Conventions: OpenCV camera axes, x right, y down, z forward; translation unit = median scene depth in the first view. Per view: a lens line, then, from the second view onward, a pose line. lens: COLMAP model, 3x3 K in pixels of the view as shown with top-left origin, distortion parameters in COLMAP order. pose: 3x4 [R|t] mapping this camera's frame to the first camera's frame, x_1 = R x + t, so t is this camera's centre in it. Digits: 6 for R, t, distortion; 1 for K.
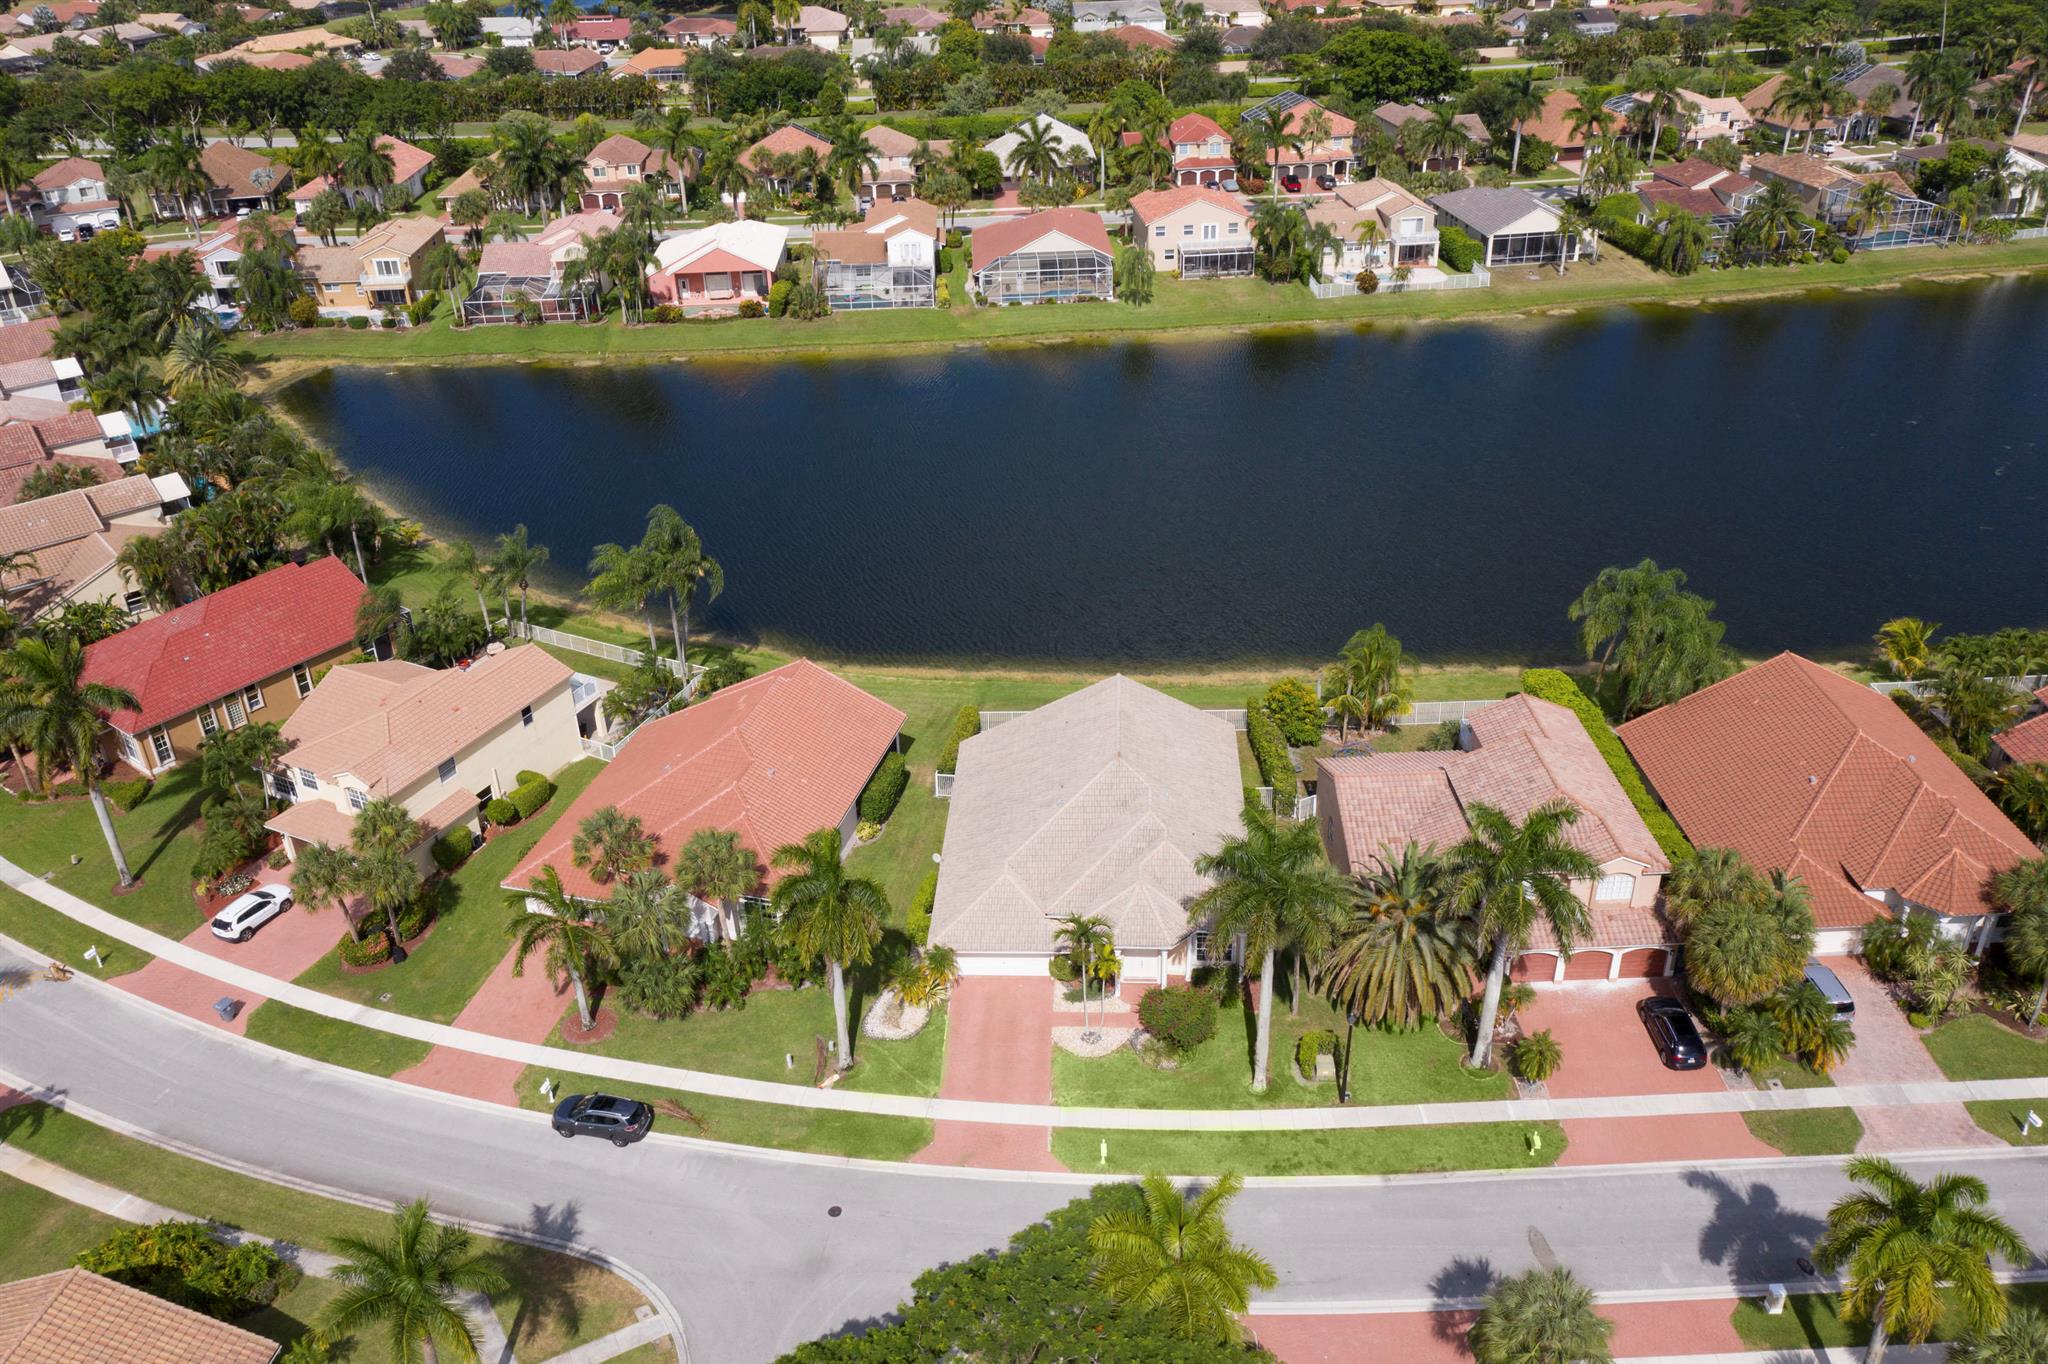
lens RADIAL K [[1616.1, 0, 1024.0], [0, 1616.1, 682.0], [0, 0, 1]] dist [-0.005873, -0.006273]
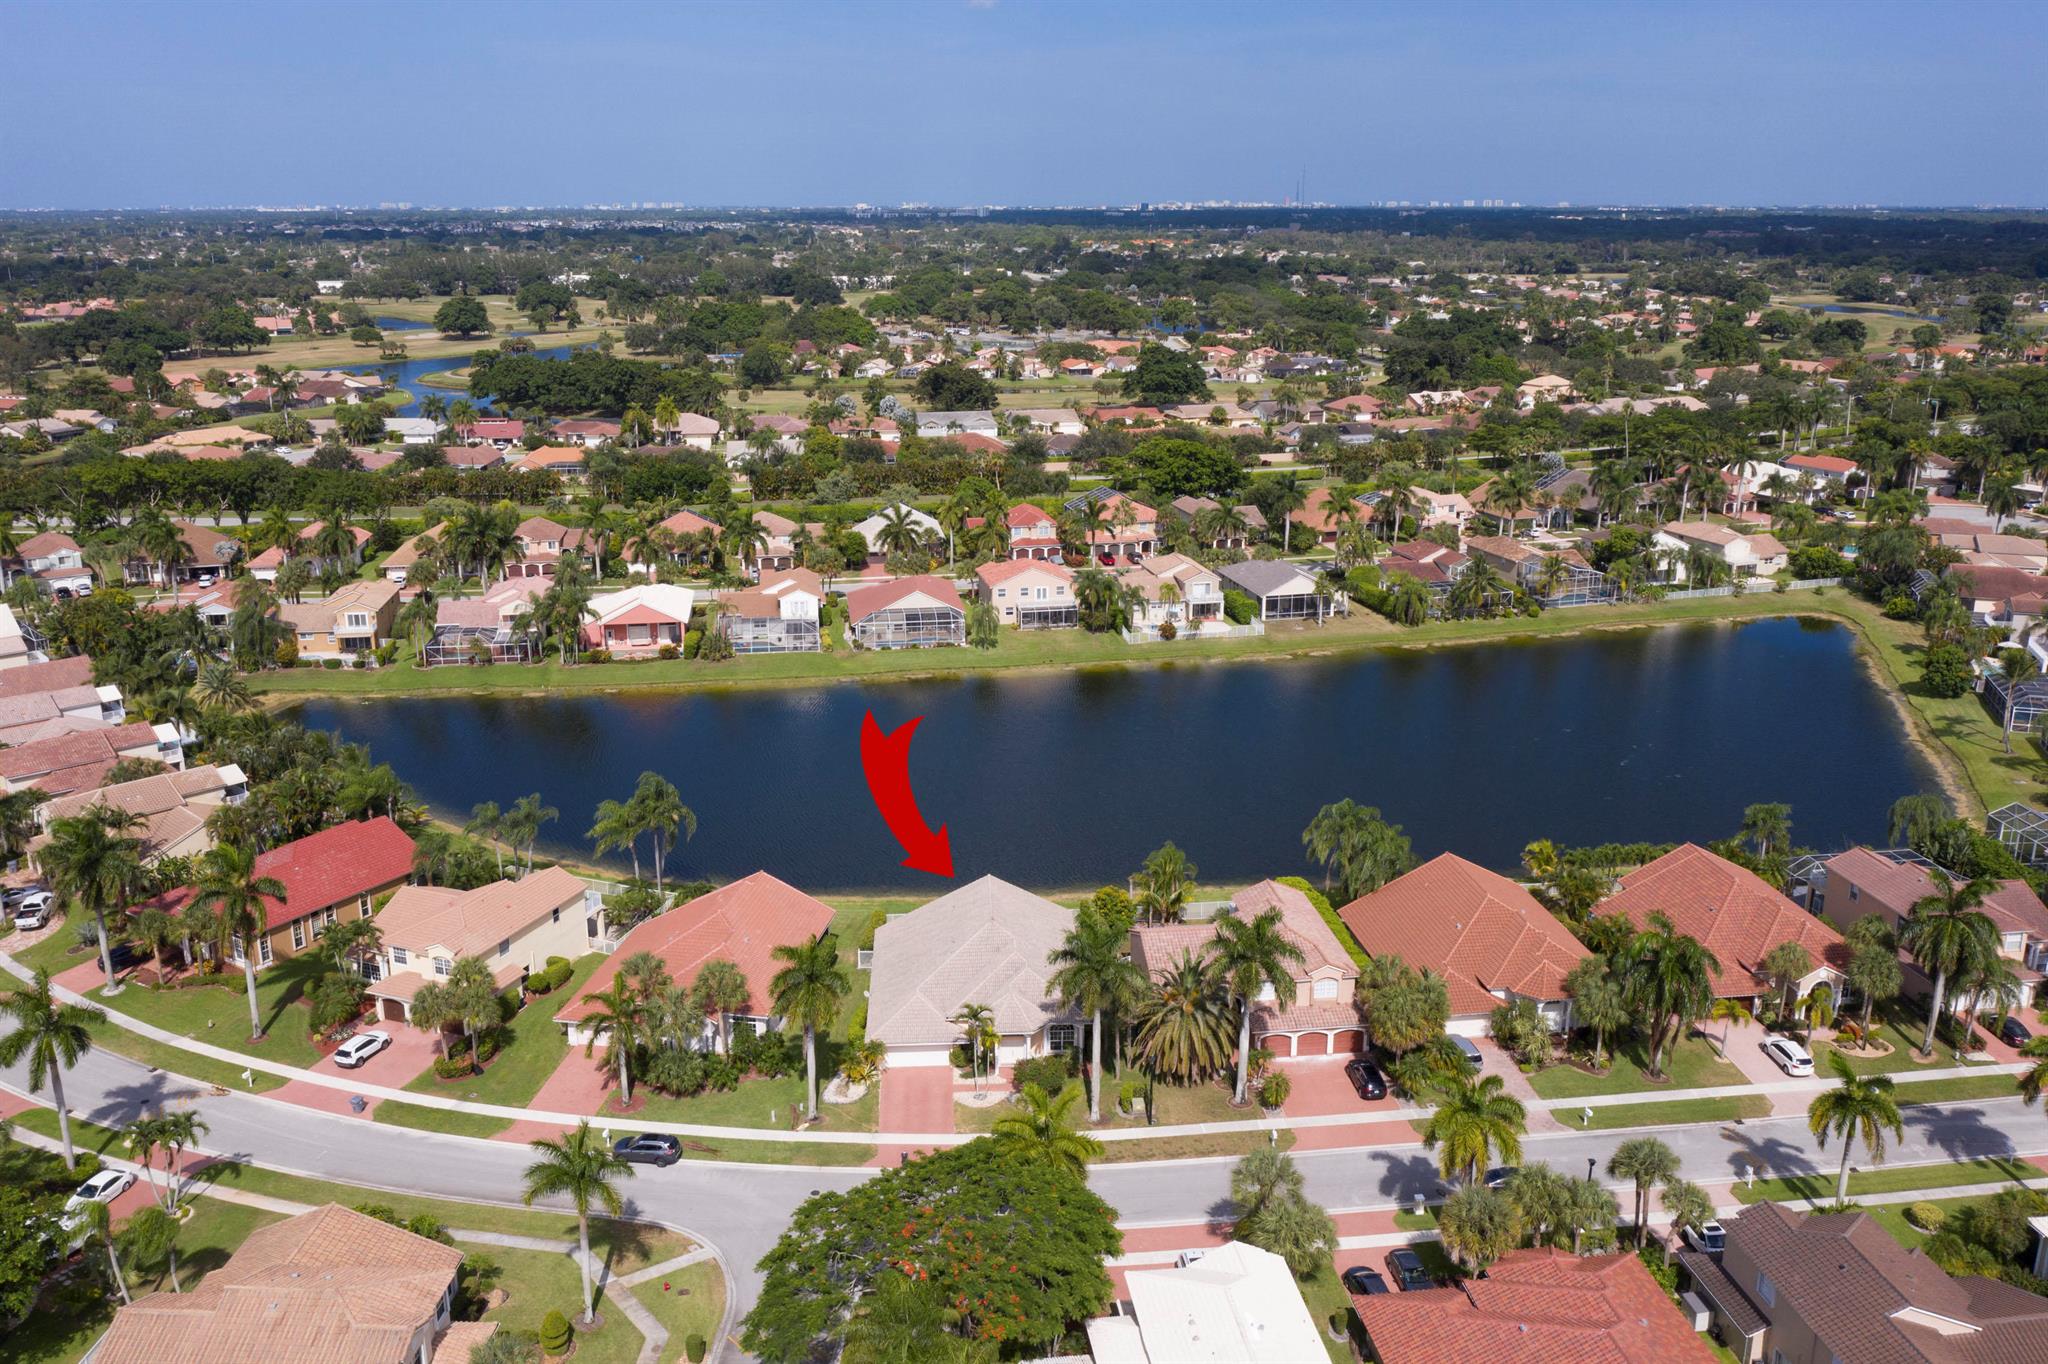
lens RADIAL K [[1616.1, 0, 1024.0], [0, 1616.1, 682.0], [0, 0, 1]] dist [-0.005873, -0.006273]
pose [[0.994891, -0.003784, 0.100888, -0.024683], [0.026709, 0.973558, -0.226875, 0.070861], [-0.097362, 0.228411, 0.968684, -0.191107]]
